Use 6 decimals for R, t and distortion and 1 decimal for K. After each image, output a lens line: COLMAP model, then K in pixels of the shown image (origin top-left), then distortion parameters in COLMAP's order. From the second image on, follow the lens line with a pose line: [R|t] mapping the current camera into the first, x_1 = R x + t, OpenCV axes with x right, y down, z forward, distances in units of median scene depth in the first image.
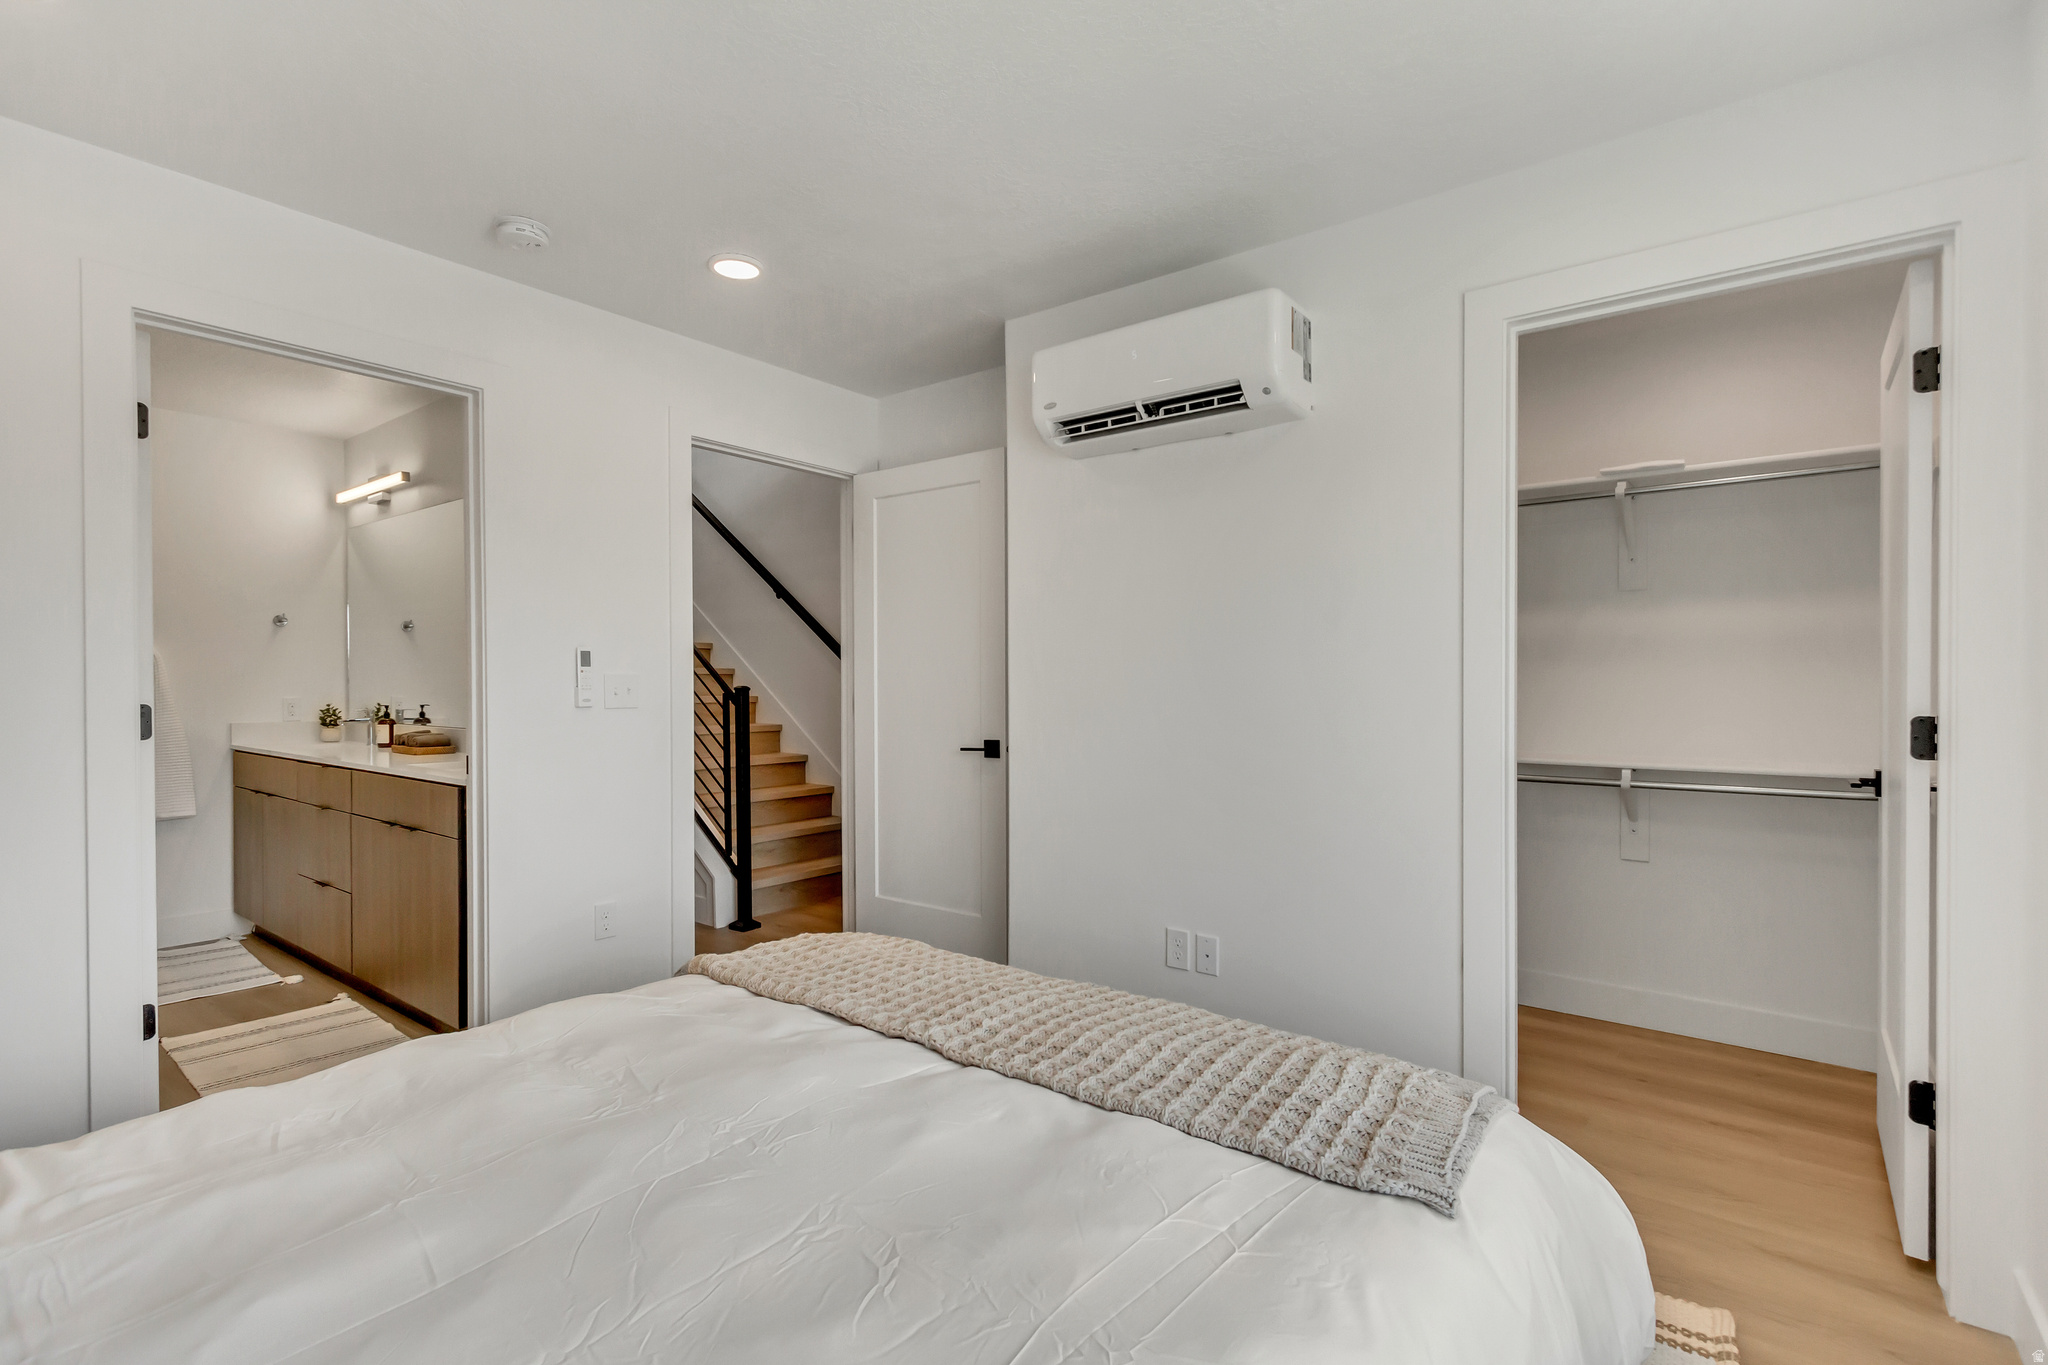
lens RADIAL K [[959.4, 0, 1020.8], [0, 959.4, 689.6], [0, 0, 1]] dist [0.000427, -0.001520]
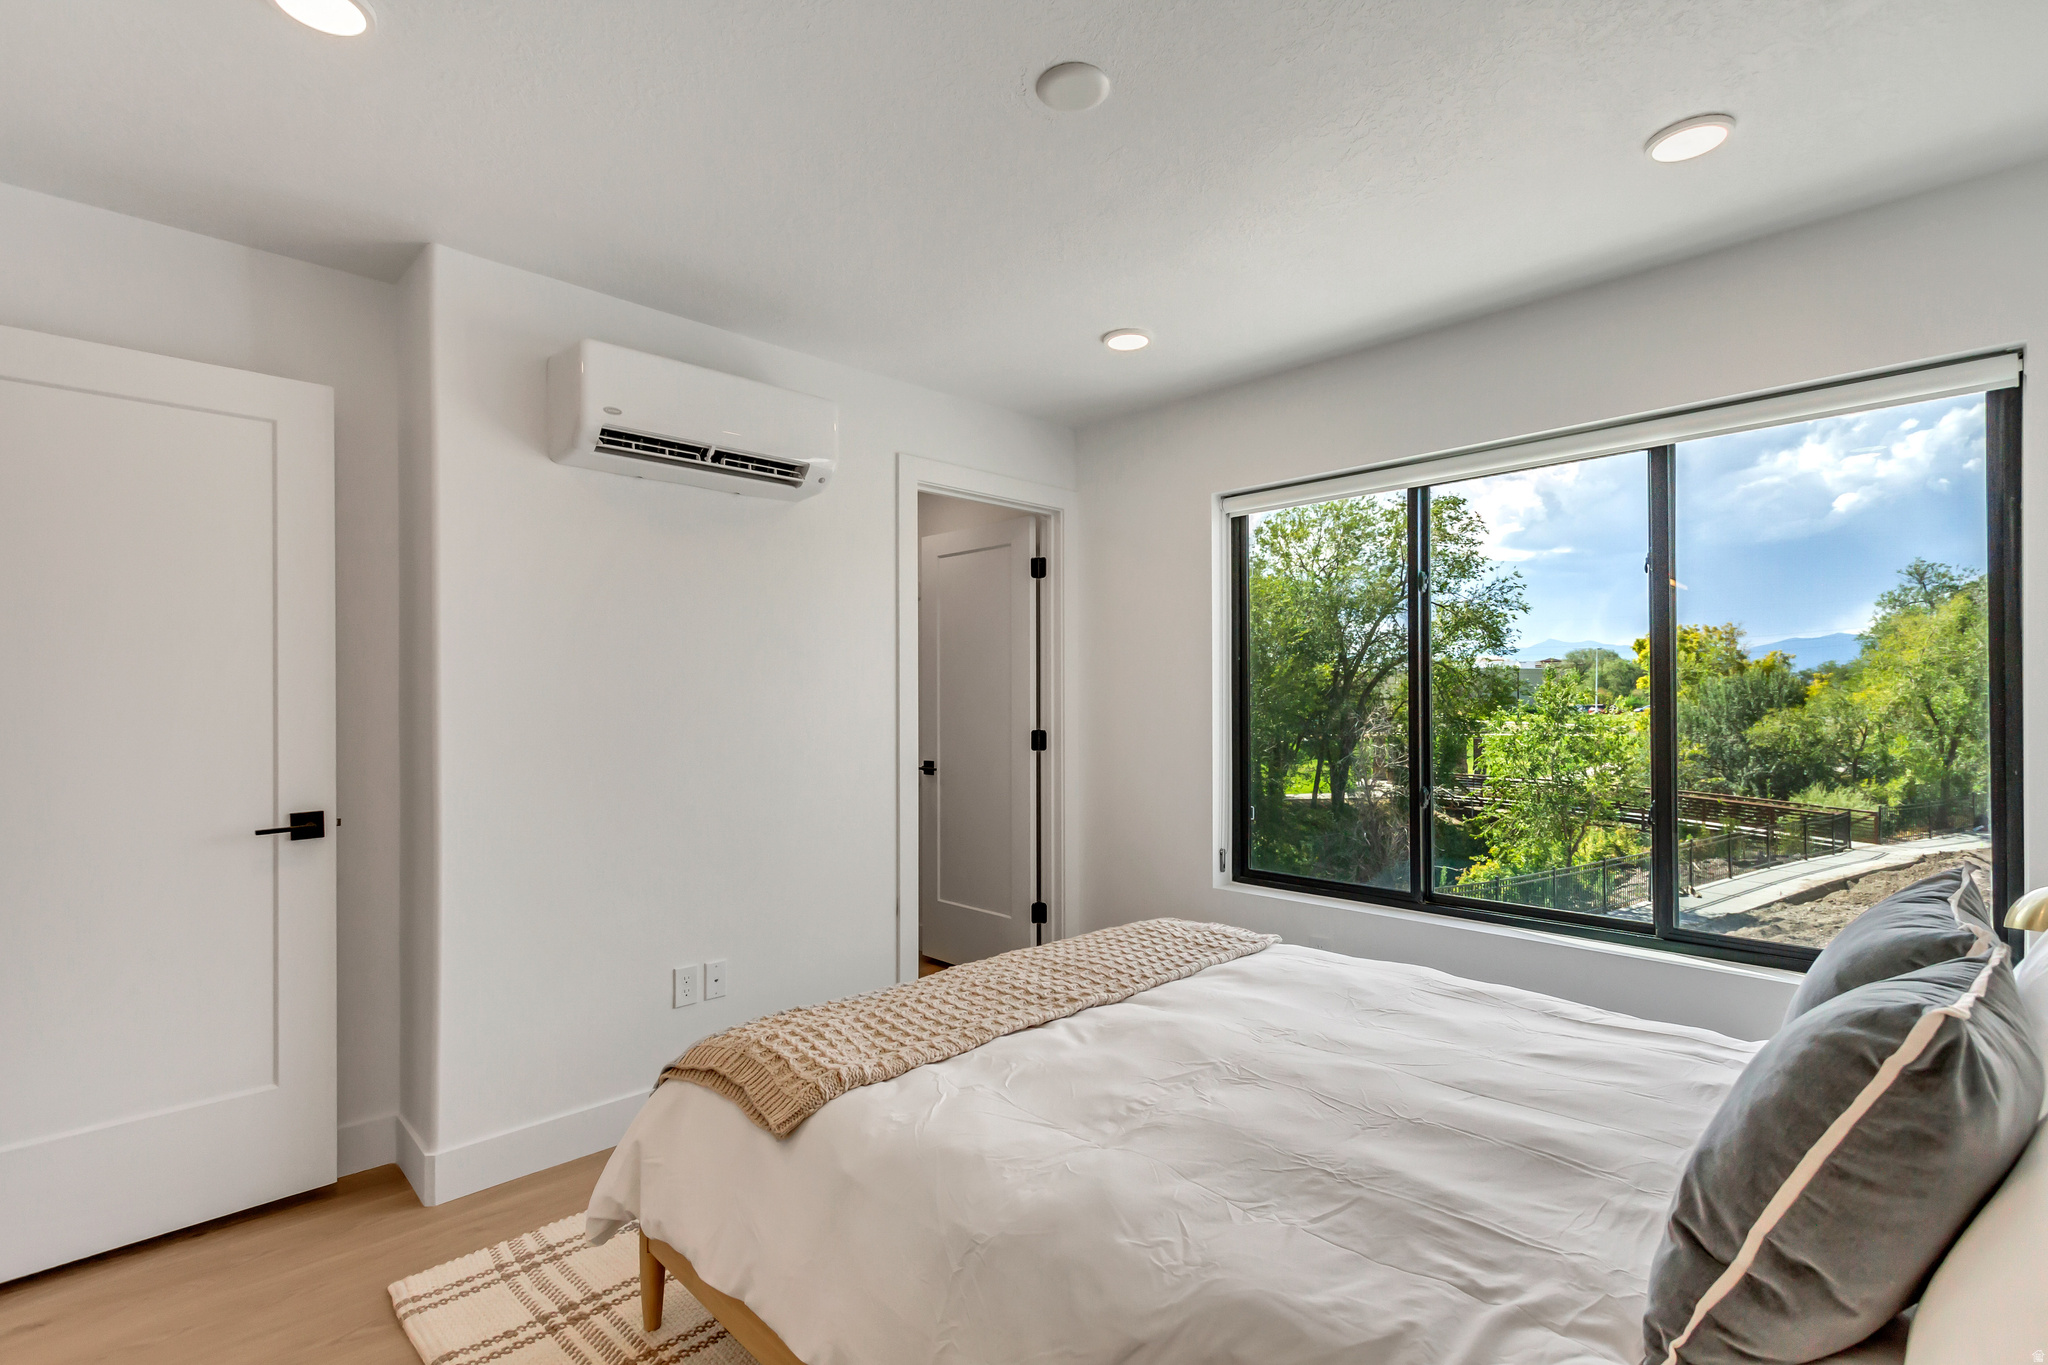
lens RADIAL K [[959.4, 0, 1020.8], [0, 959.4, 689.6], [0, 0, 1]] dist [0.000427, -0.001520]
pose [[0.130493, 0.005161, 0.991436, -1.890093], [0.009661, 0.999932, -0.006477, -0.073755], [-0.991402, 0.010424, 0.130434, 1.231723]]
